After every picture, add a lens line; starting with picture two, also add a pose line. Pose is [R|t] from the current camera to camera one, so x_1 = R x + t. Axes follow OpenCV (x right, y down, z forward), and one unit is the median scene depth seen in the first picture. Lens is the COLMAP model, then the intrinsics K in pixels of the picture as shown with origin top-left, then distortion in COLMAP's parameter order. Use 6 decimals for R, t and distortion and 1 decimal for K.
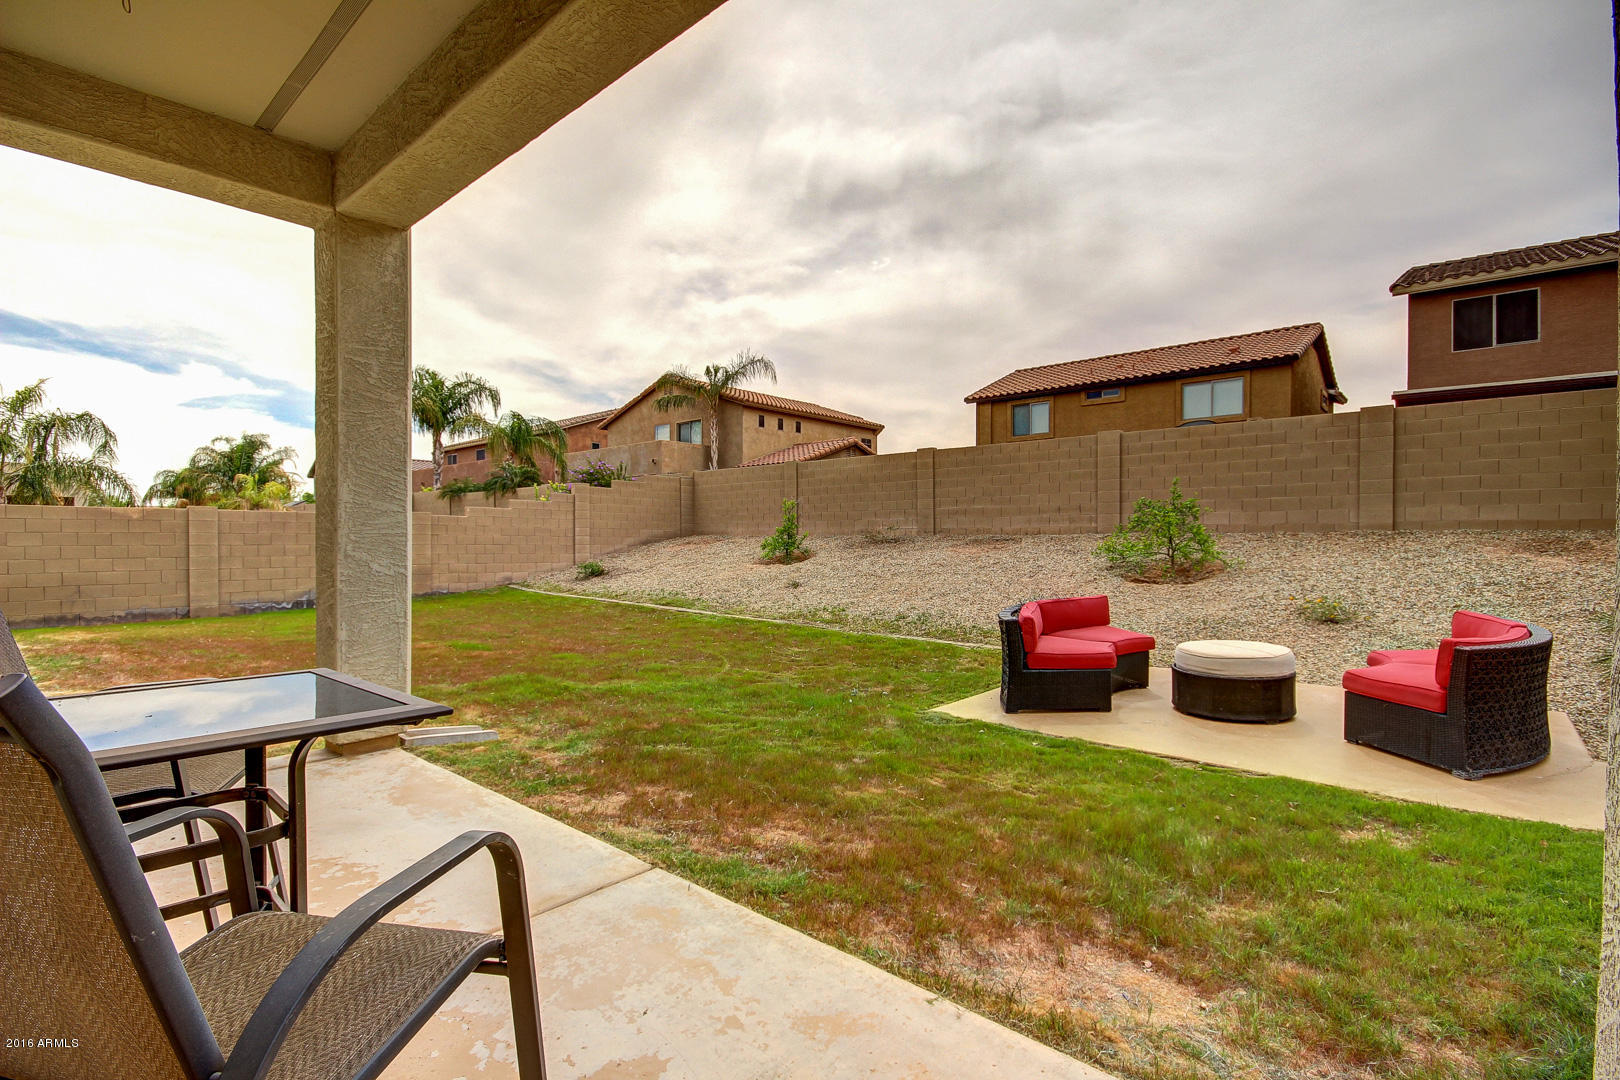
lens RADIAL K [[757.2, 0, 816.7], [0, 757.2, 544.7], [0, 0, 1]] dist [-0.001353, -0.000822]
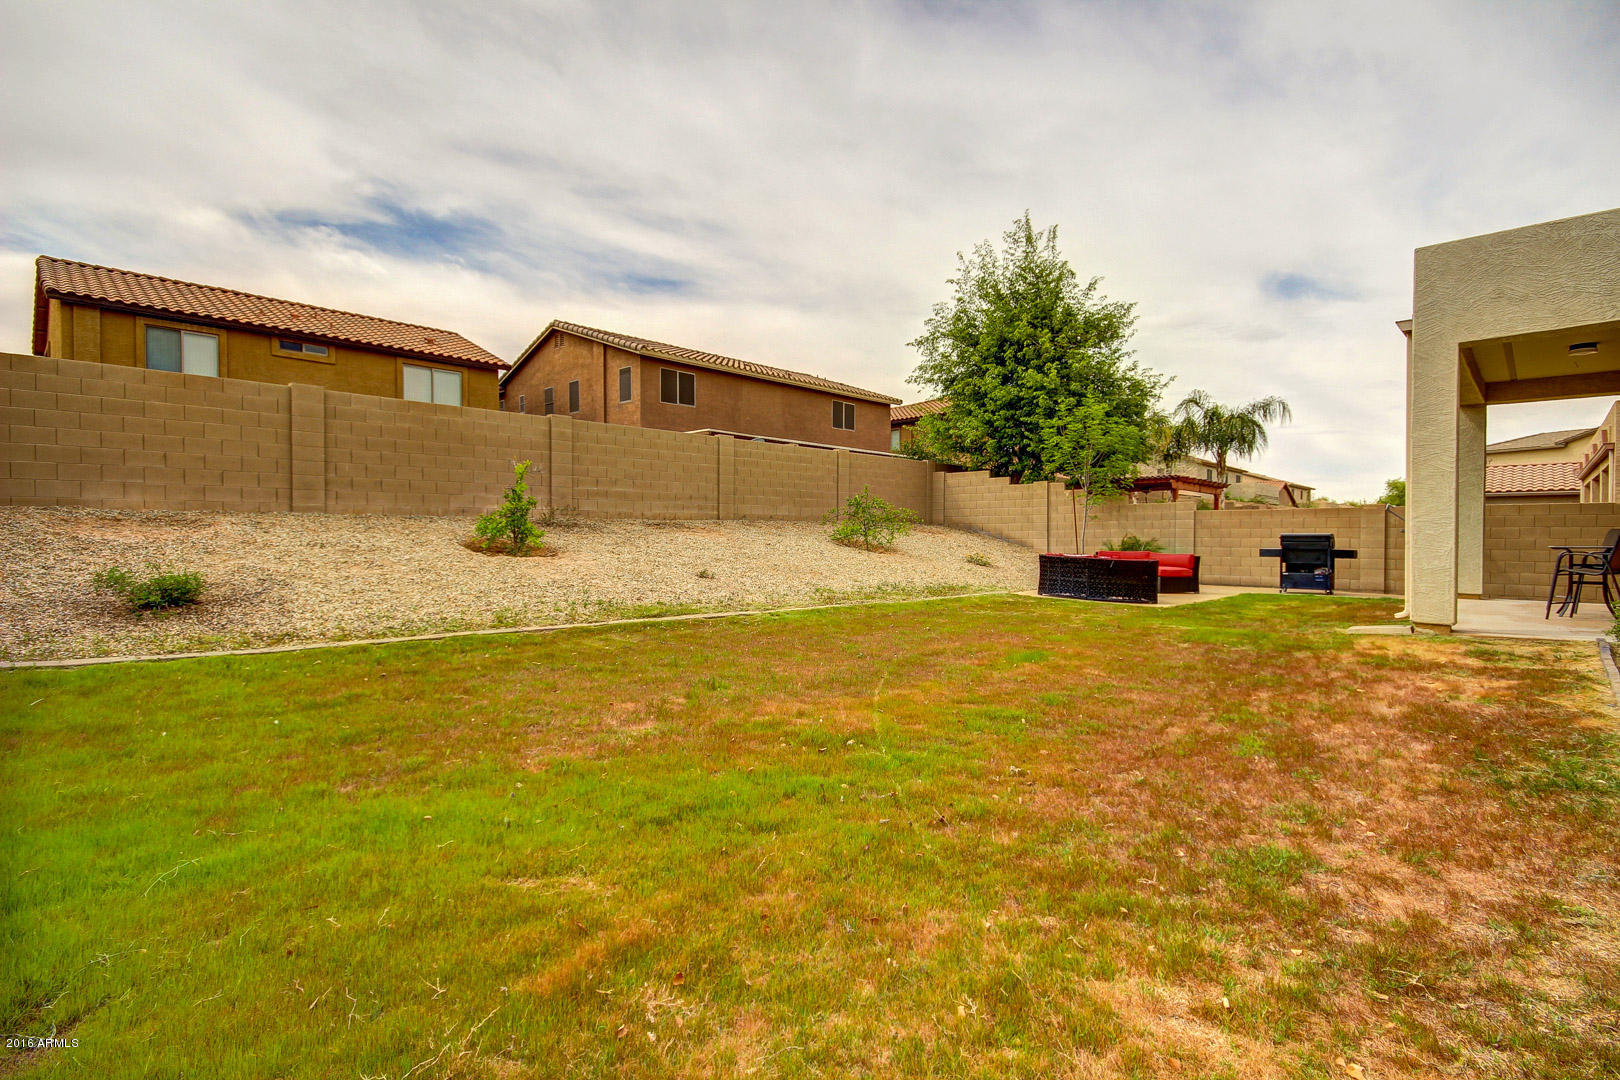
lens RADIAL K [[792.4, 0, 810.0], [0, 792.4, 540.0], [0, 0, 1]] dist [0.001172, 0.000004]
pose [[0.036316, -0.005830, 0.999323, -0.865434], [0.005242, 0.999970, 0.005643, 0.010395], [-0.999327, 0.005034, 0.036345, 0.807919]]
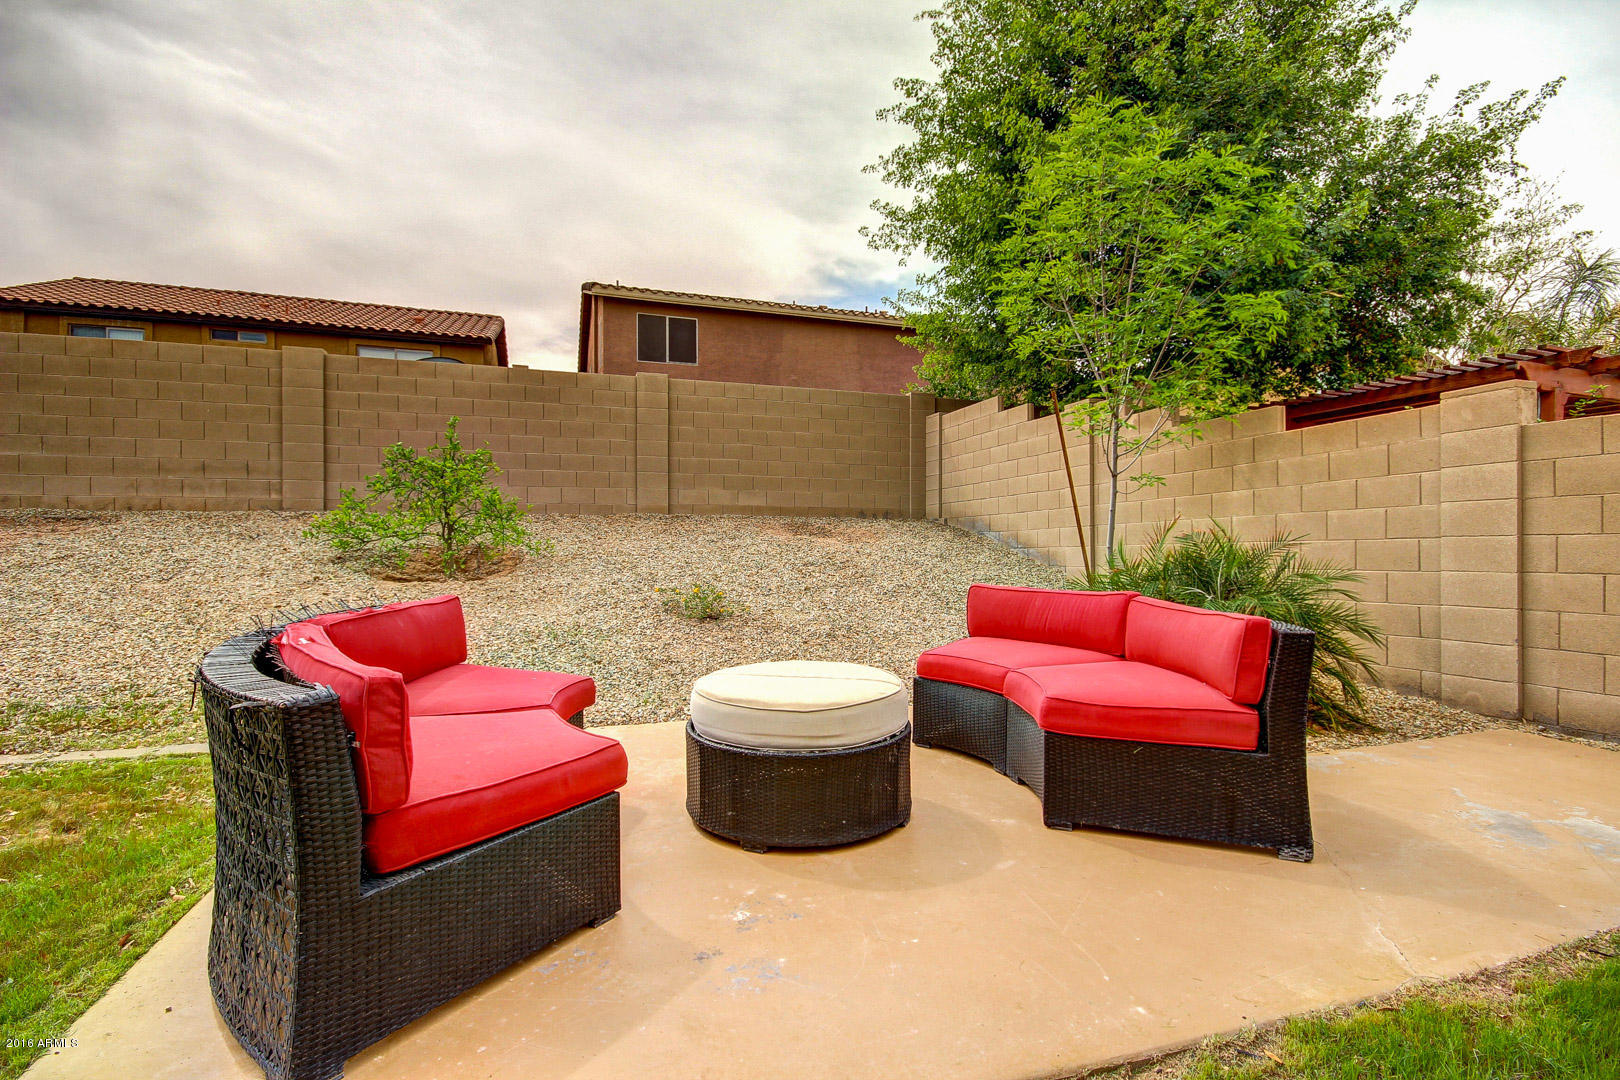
lens RADIAL K [[757.2, 0, 816.7], [0, 757.2, 544.7], [0, 0, 1]] dist [-0.001353, -0.000822]
pose [[0.499655, 0.006847, 0.866197, 0.054795], [0.006865, 0.999906, -0.011864, 0.023183], [-0.866197, 0.011875, 0.499561, 0.313470]]
